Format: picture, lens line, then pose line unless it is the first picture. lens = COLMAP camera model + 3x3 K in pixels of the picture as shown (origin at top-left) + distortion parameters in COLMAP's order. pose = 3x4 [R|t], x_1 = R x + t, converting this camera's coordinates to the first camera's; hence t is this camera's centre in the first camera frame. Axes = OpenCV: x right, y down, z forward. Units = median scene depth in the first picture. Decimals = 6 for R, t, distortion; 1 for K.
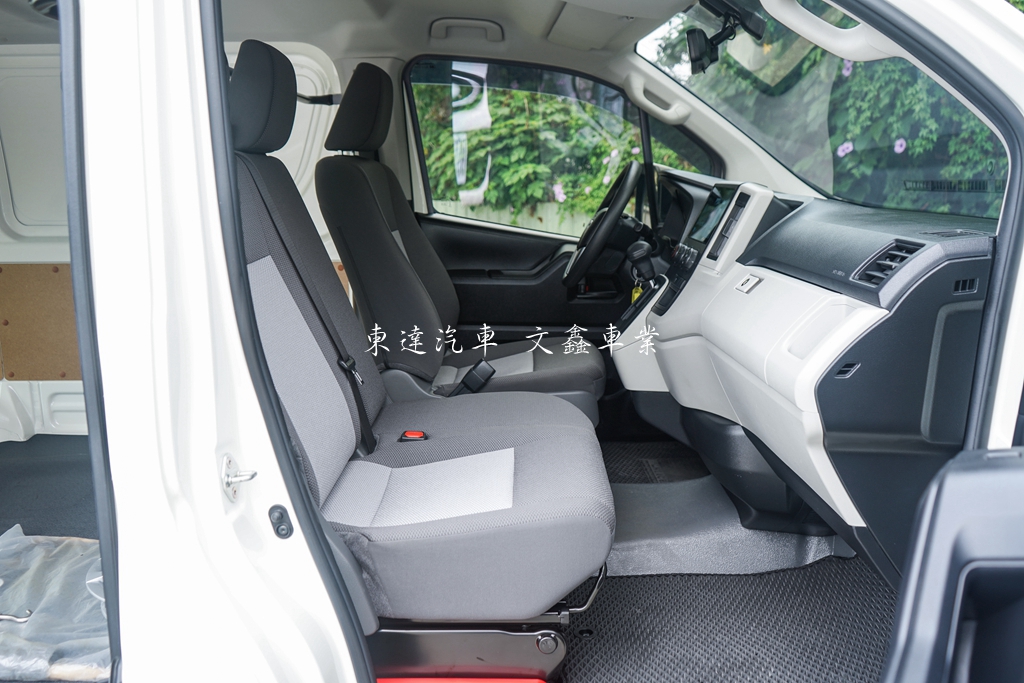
lens RADIAL K [[876.7, 0, 508.7], [0, 876.7, 339.6], [0, 0, 1]] dist [0.010428, 0.001156]
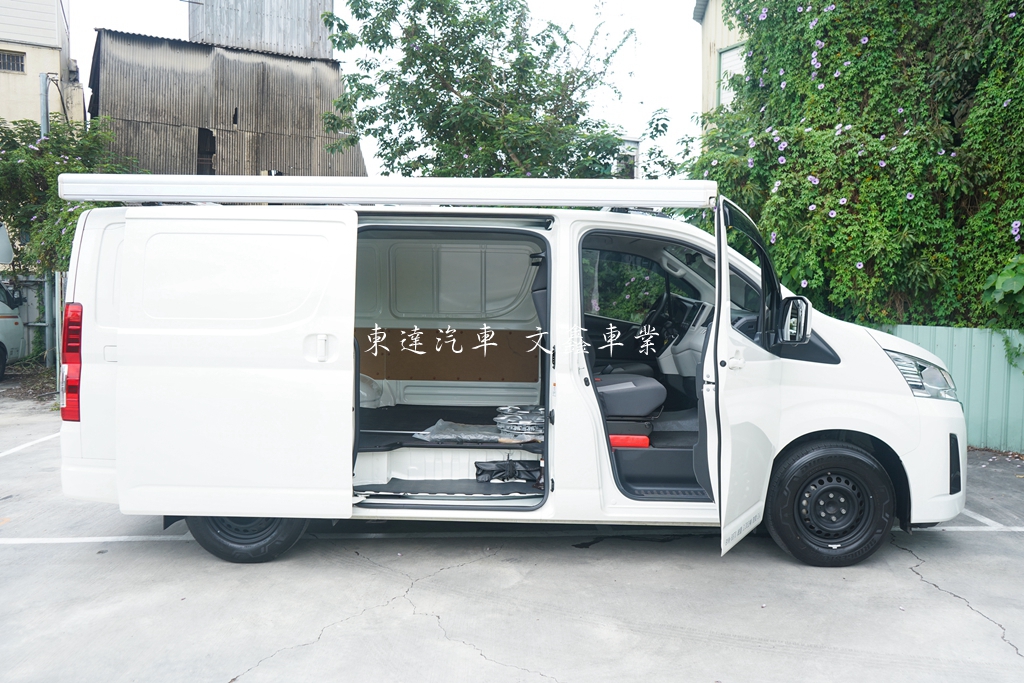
lens RADIAL K [[859.7, 0, 504.5], [0, 859.7, 338.4], [0, 0, 1]] dist [-0.041859, 0.071511]
pose [[0.999740, 0.022734, -0.001781, -0.280764], [-0.022777, 0.991782, -0.125898, 0.228136], [-0.001096, 0.125905, 0.992042, -1.308262]]
